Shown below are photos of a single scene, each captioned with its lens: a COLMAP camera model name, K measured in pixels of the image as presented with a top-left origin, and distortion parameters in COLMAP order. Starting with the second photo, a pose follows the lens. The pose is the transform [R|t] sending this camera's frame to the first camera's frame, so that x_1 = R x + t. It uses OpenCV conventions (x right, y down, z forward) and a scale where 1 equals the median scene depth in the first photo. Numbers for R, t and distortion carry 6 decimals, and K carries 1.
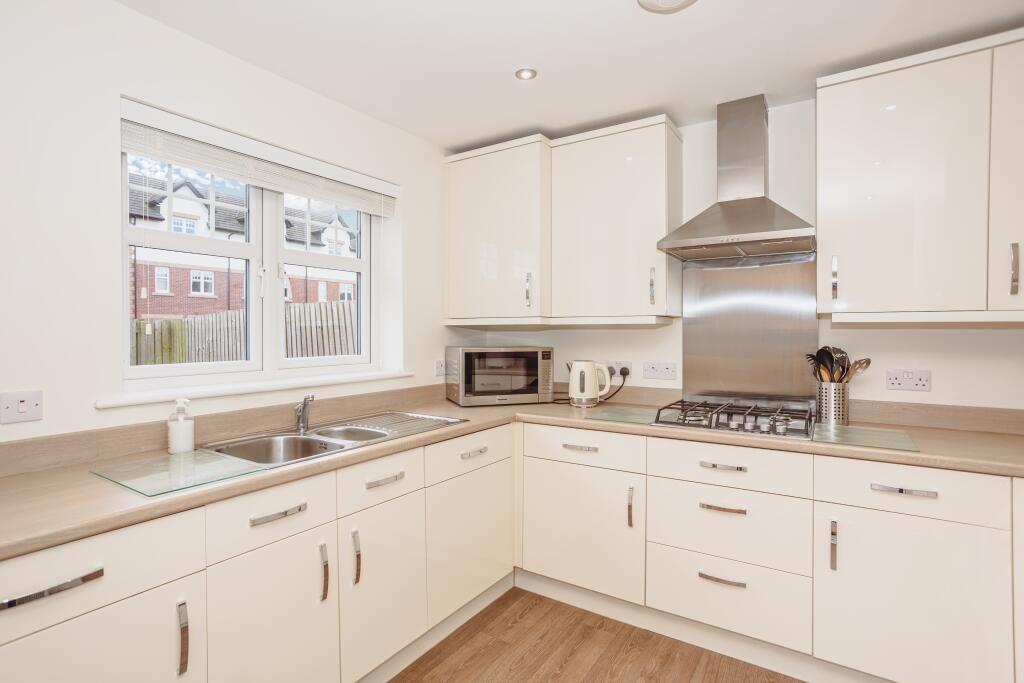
lens RADIAL K [[497.2, 0, 512.0], [0, 497.2, 341.5], [0, 0, 1]] dist [-0.062550, 0.001063]
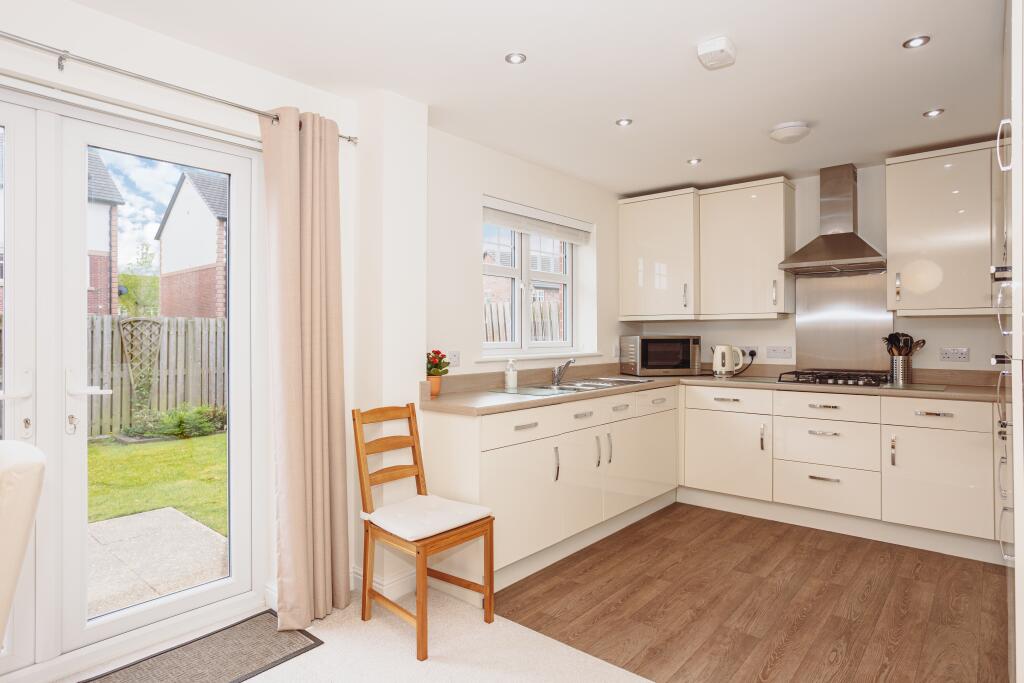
lens RADIAL K [[568.8, 0, 512.0], [0, 568.8, 341.5], [0, 0, 1]] dist [-0.062506, -0.002089]
pose [[0.991150, -0.000894, -0.132743, -0.253153], [-0.000451, 0.999949, -0.010100, 0.047675], [0.132745, 0.010071, 0.991099, -0.710101]]
